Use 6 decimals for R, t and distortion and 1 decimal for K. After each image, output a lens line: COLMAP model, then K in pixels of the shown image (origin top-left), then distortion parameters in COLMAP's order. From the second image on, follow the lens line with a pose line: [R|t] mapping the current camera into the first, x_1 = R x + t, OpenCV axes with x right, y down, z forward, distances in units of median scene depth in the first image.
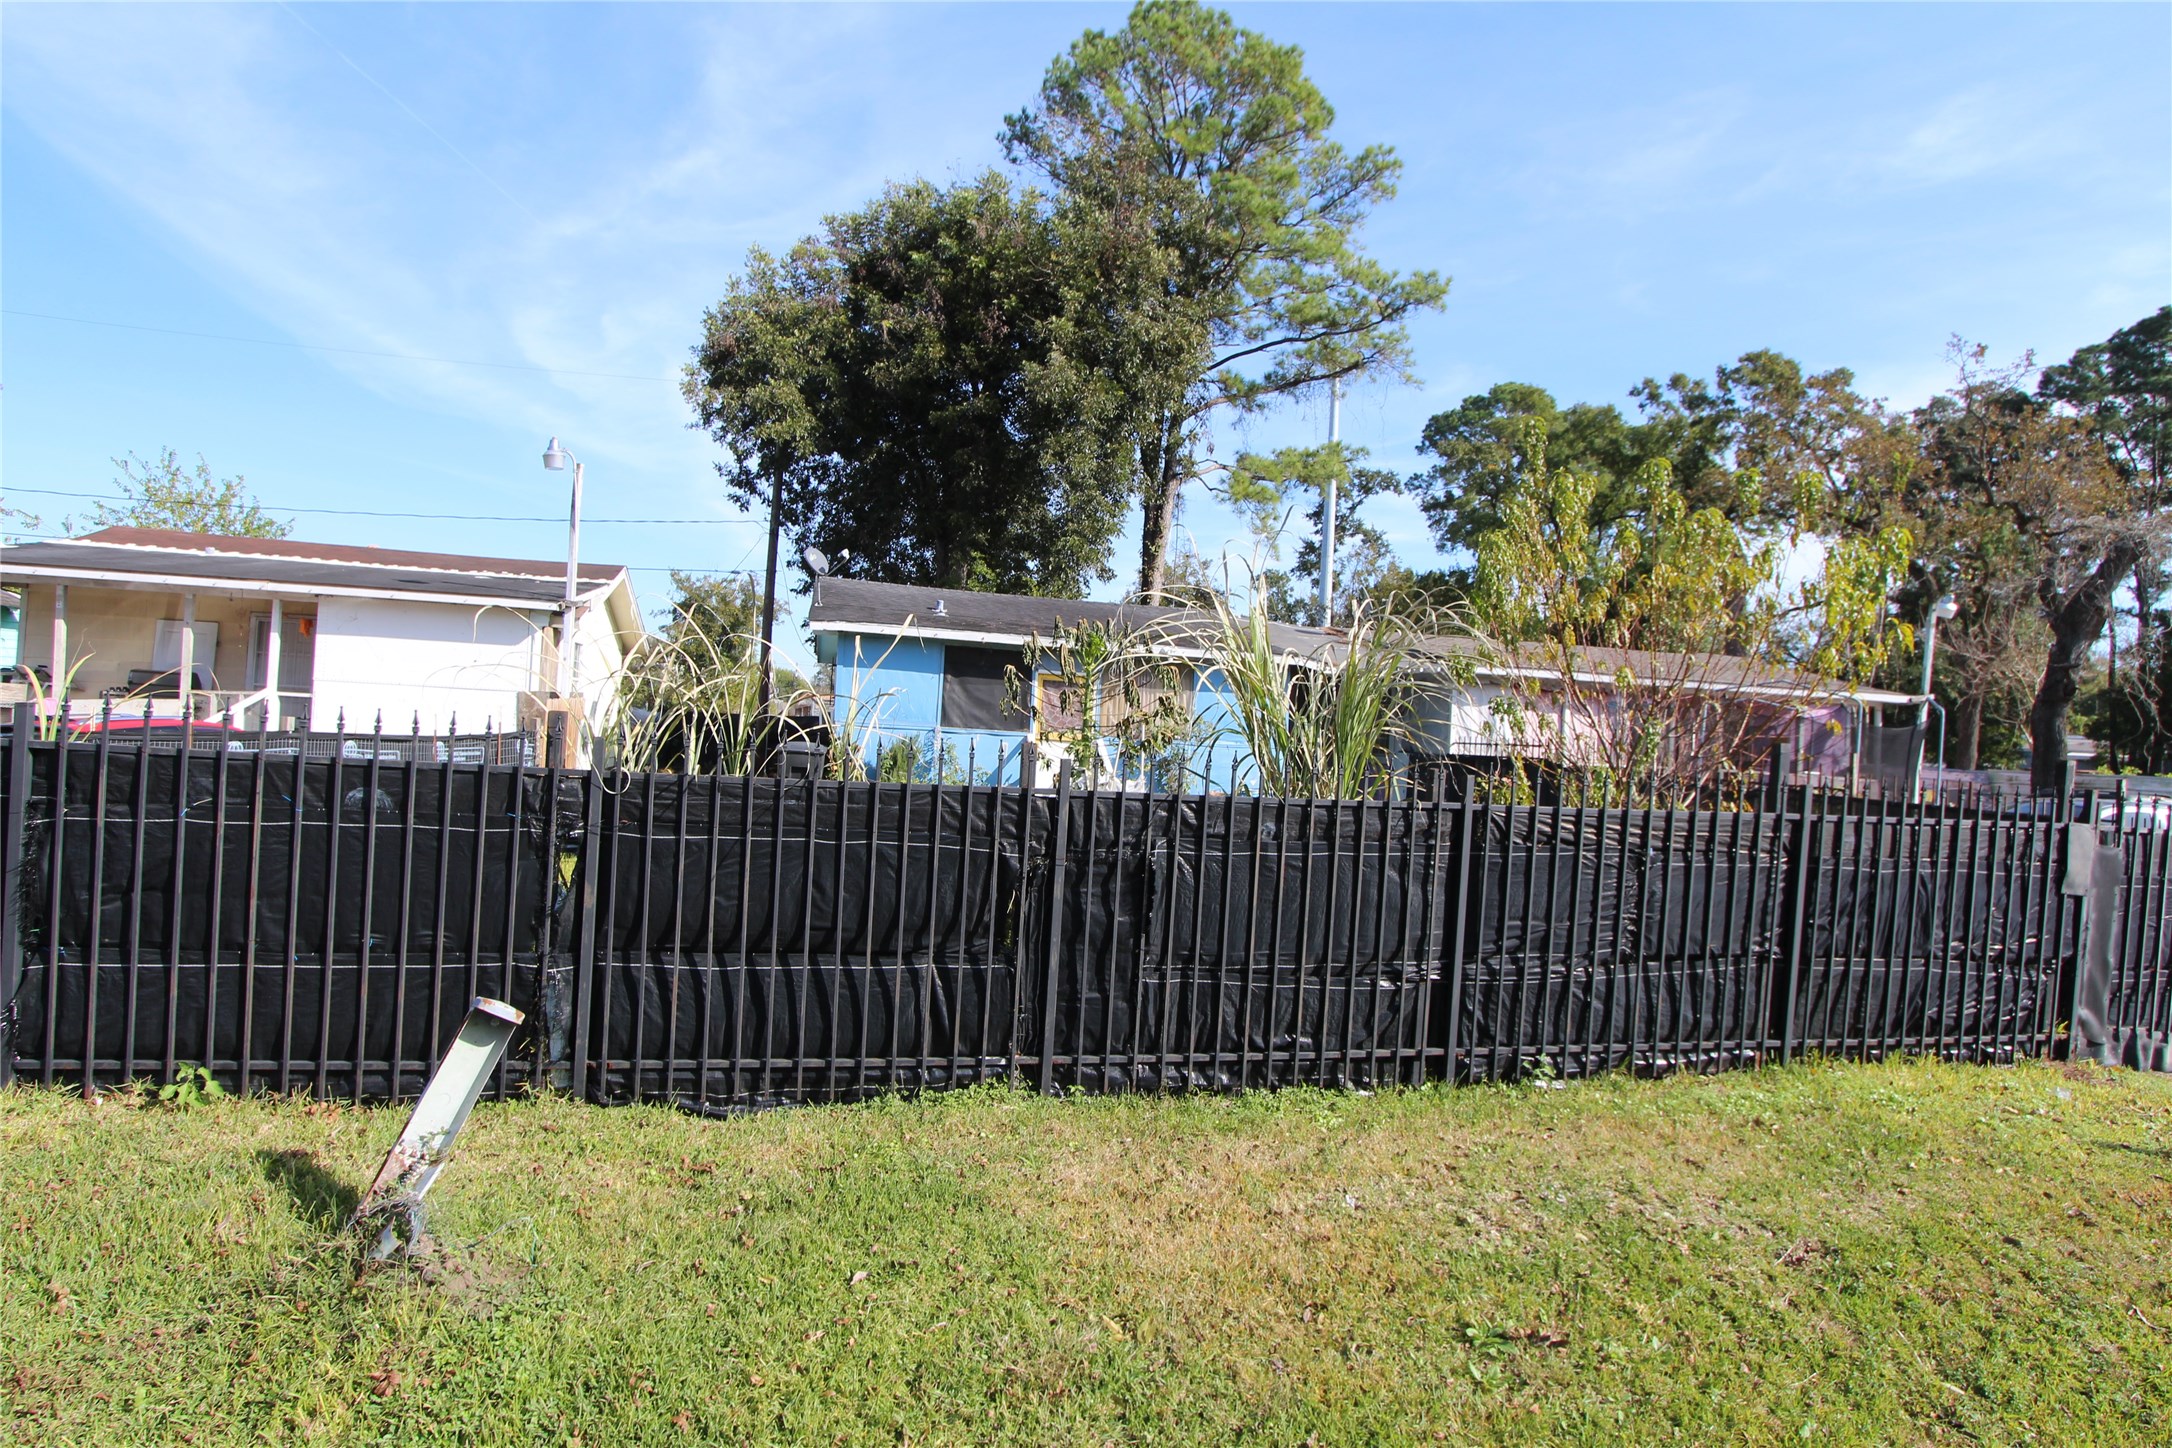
lens RADIAL K [[1135.5, 0, 1079.0], [0, 1135.5, 714.3], [0, 0, 1]] dist [-0.016163, 0.001898]
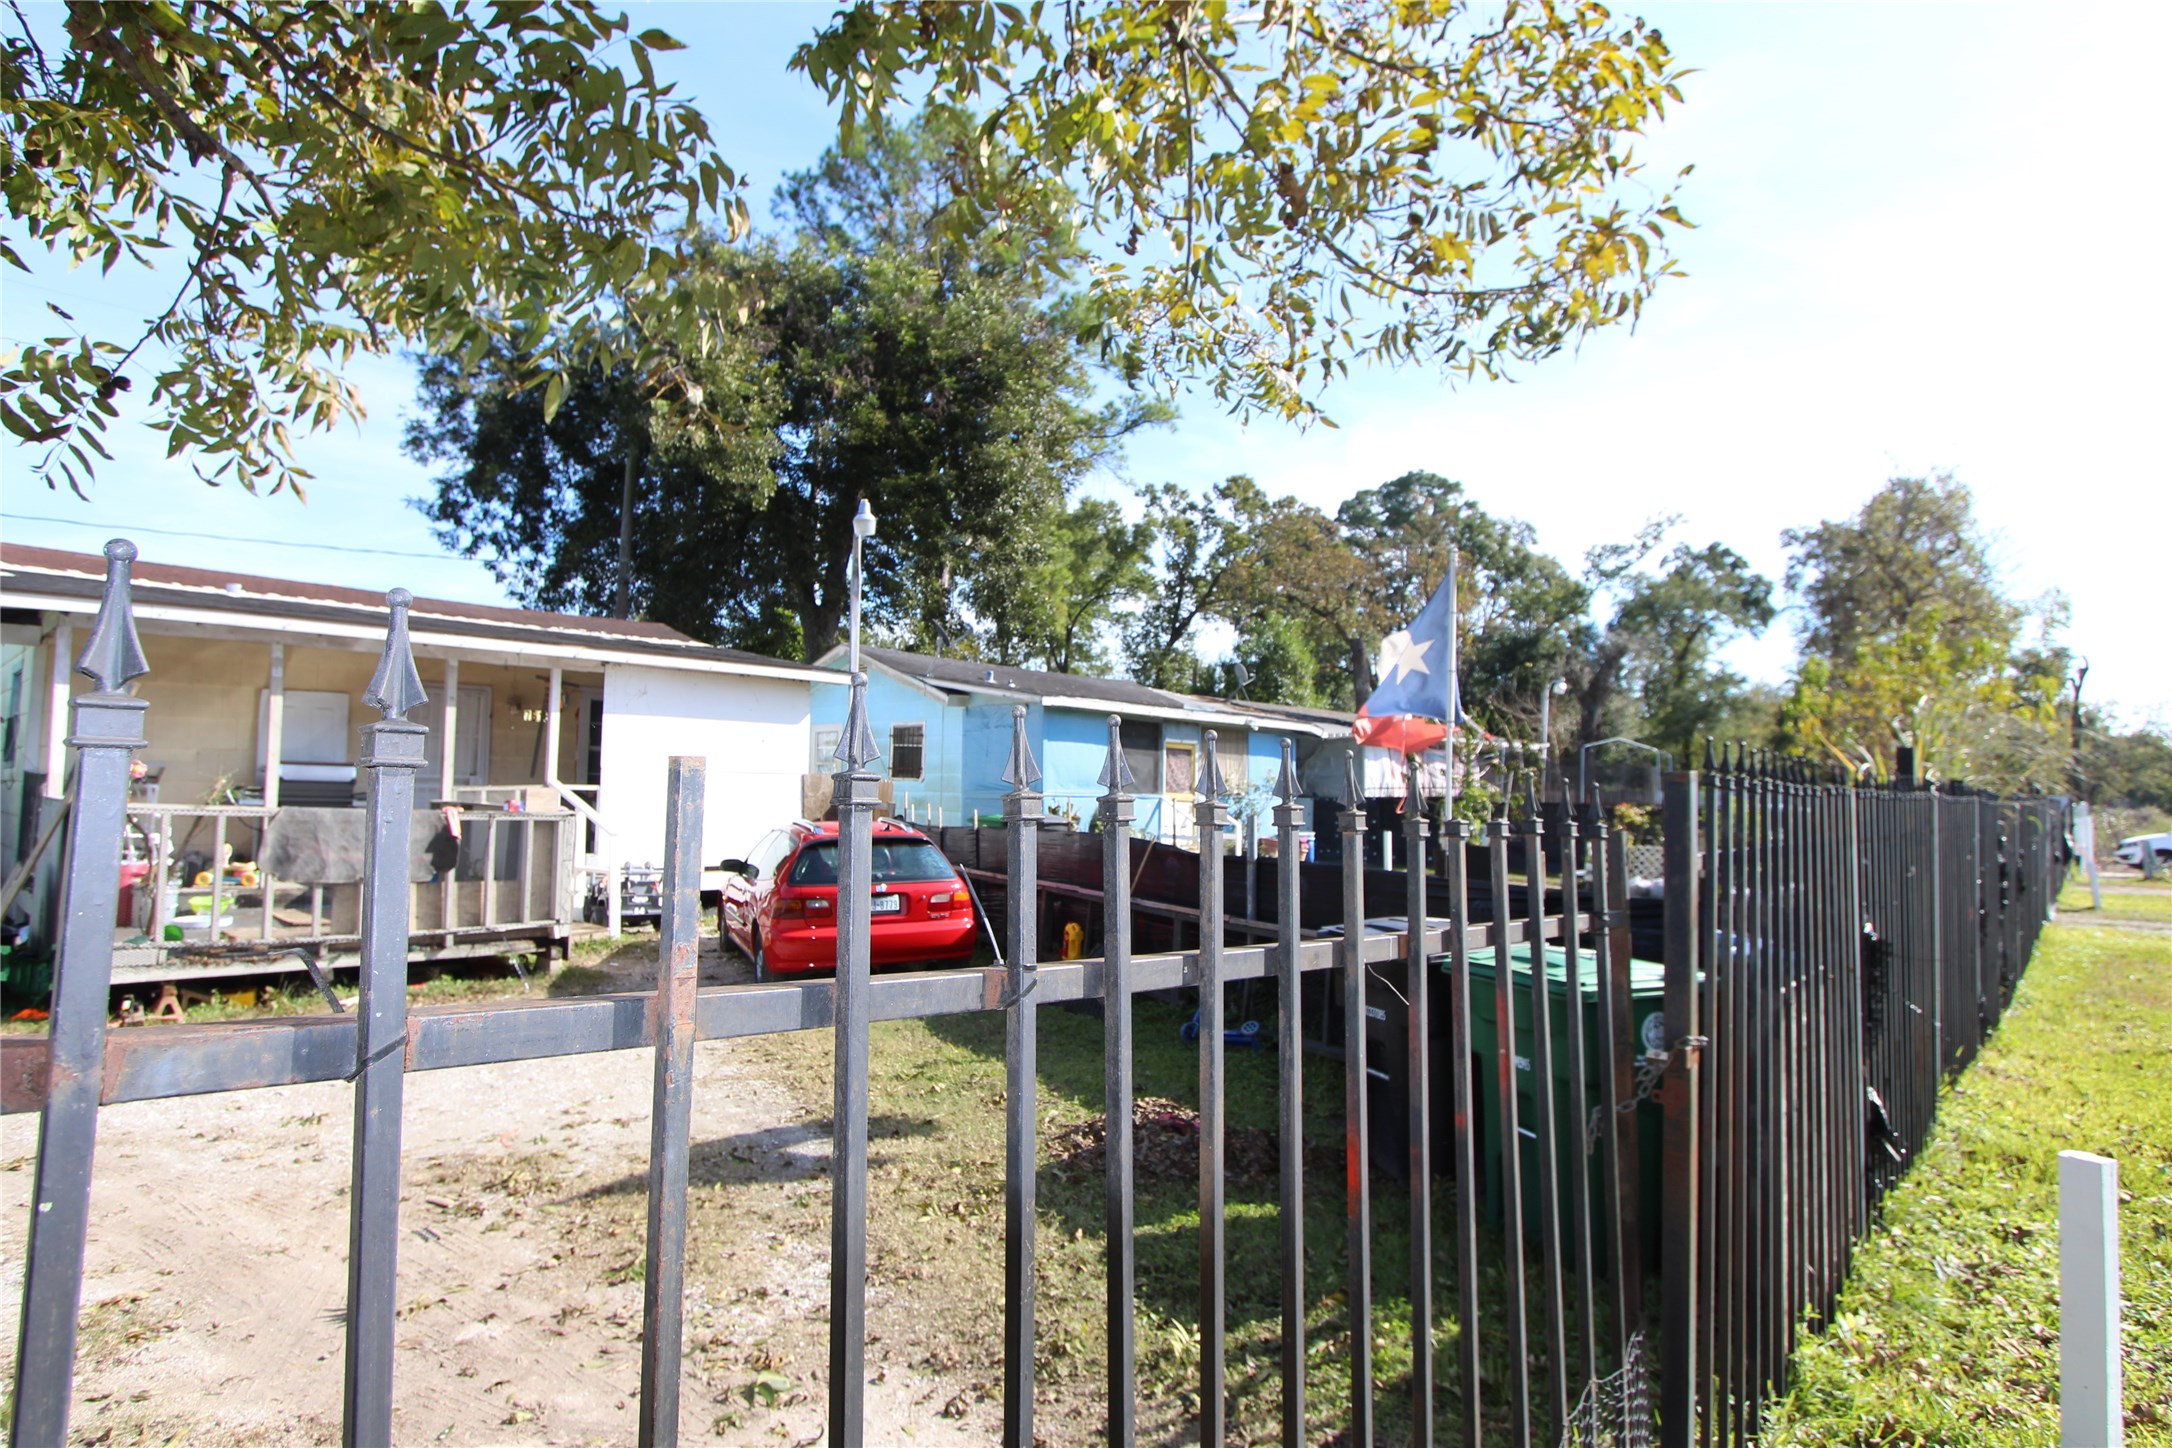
lens RADIAL K [[1135.5, 0, 1079.0], [0, 1135.5, 714.3], [0, 0, 1]] dist [-0.016163, 0.001898]
pose [[0.828544, -0.004775, 0.559903, -0.387615], [0.028842, 0.999000, -0.034160, -0.014396], [-0.559180, 0.044452, 0.827854, 0.061809]]
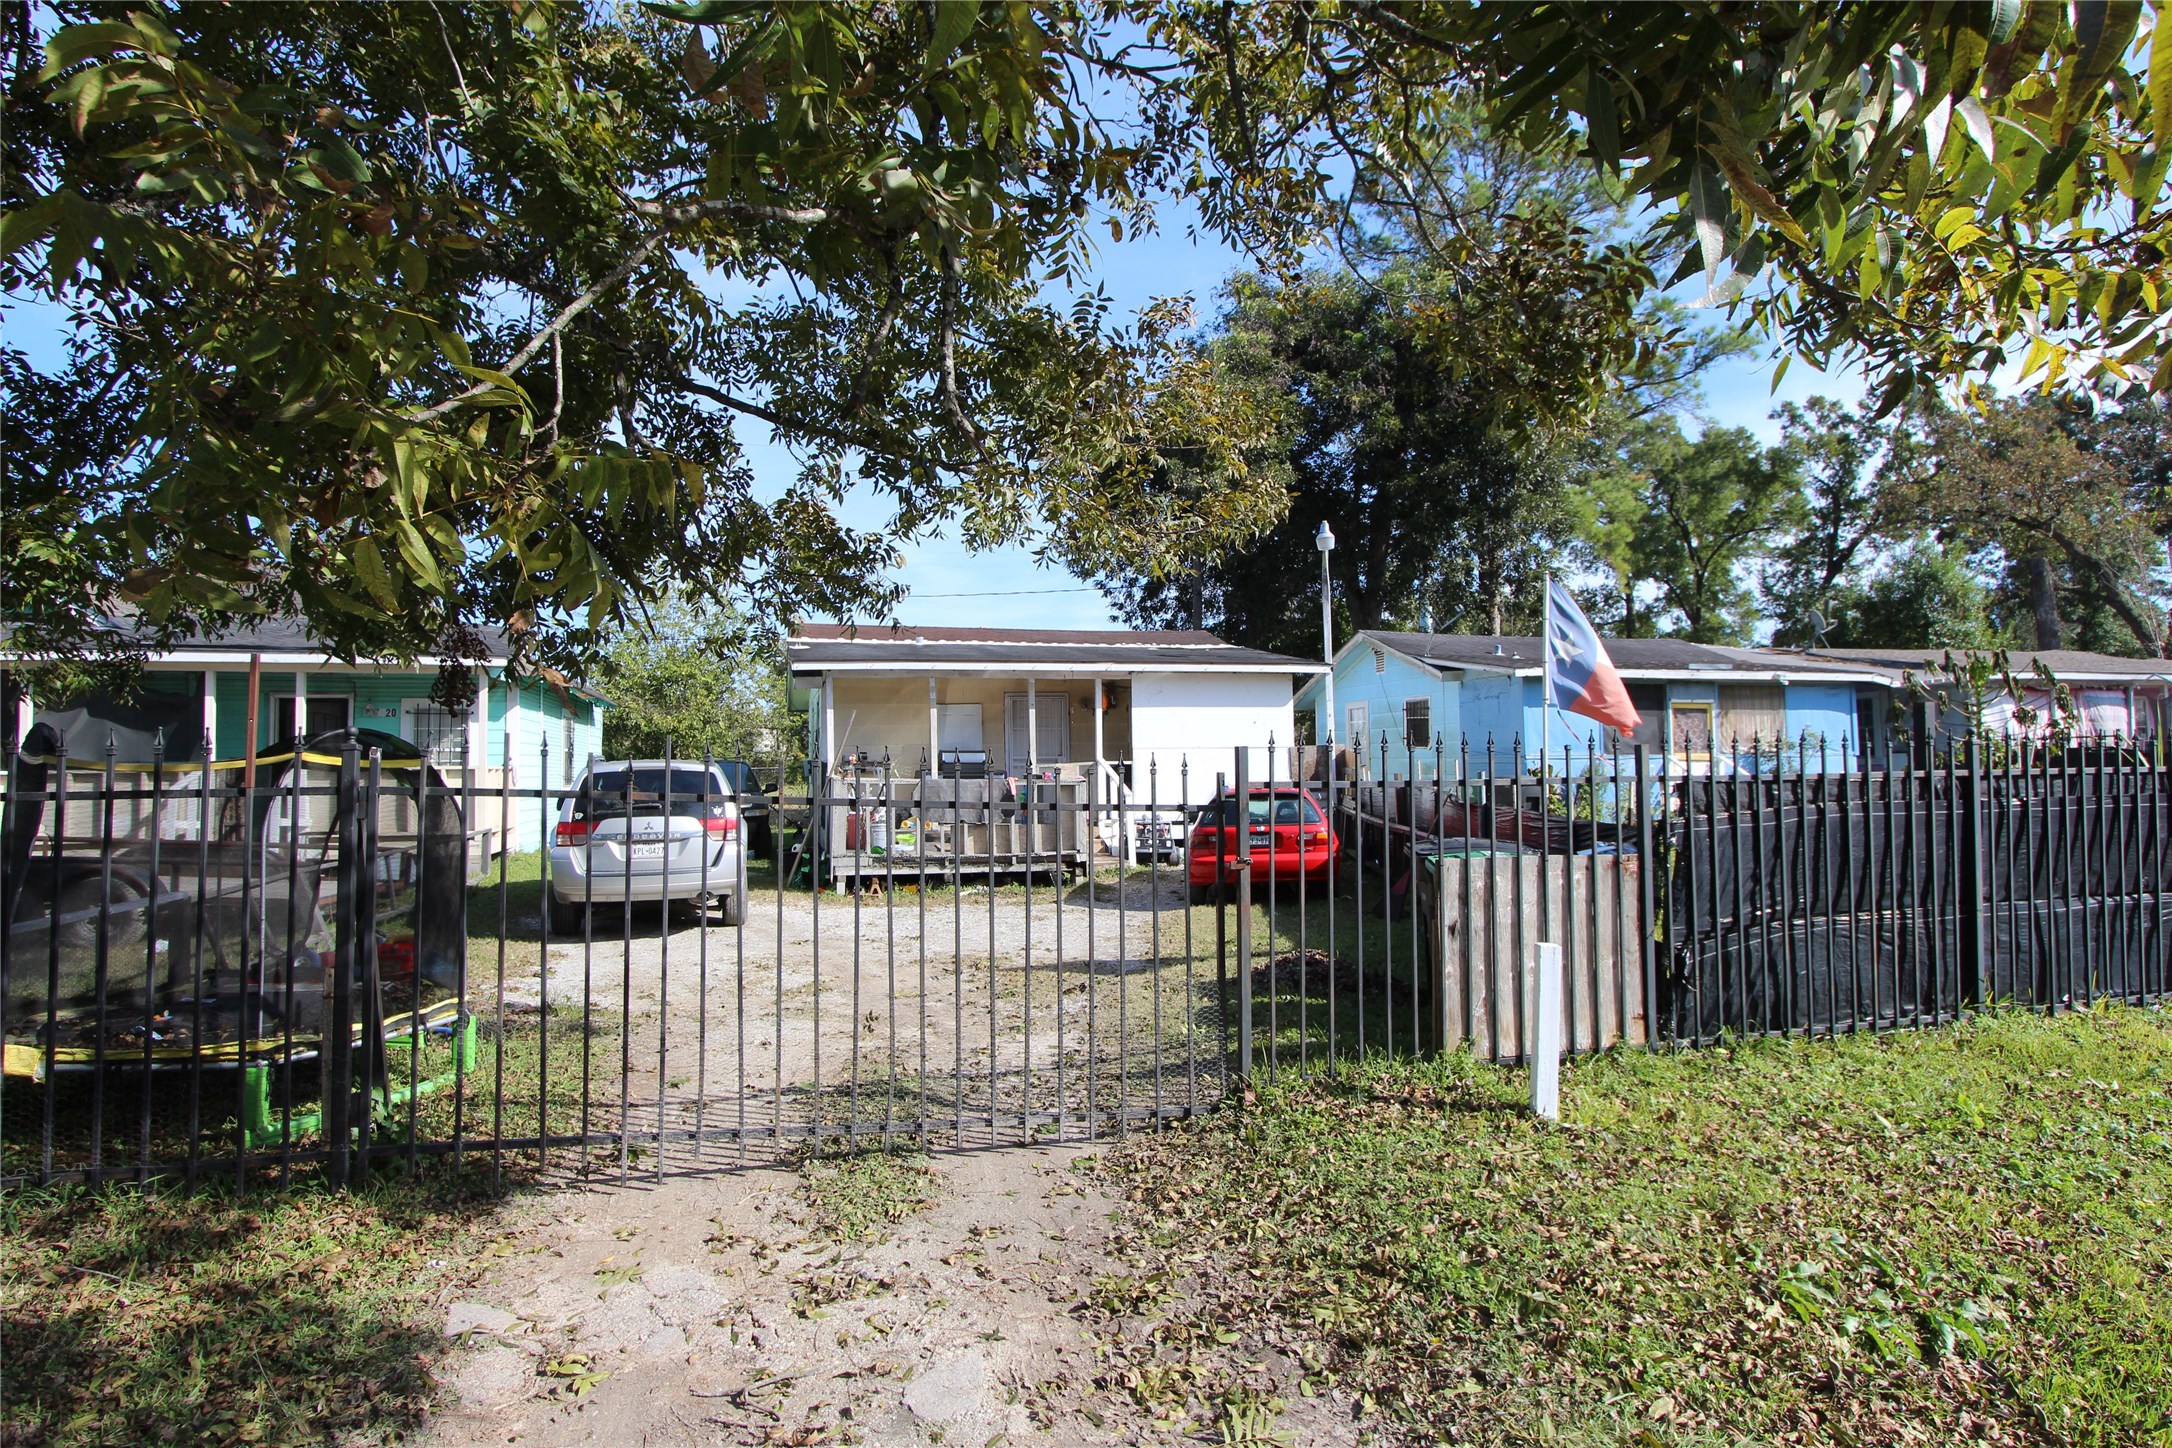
lens RADIAL K [[1107.3, 0, 1069.8], [0, 1107.3, 721.3], [0, 0, 1]] dist [-0.003152, 0.000026]
pose [[0.997533, -0.067036, 0.020848, -0.347432], [0.067646, 0.997256, -0.030073, -0.012951], [-0.018775, 0.031409, 0.999330, -0.049251]]
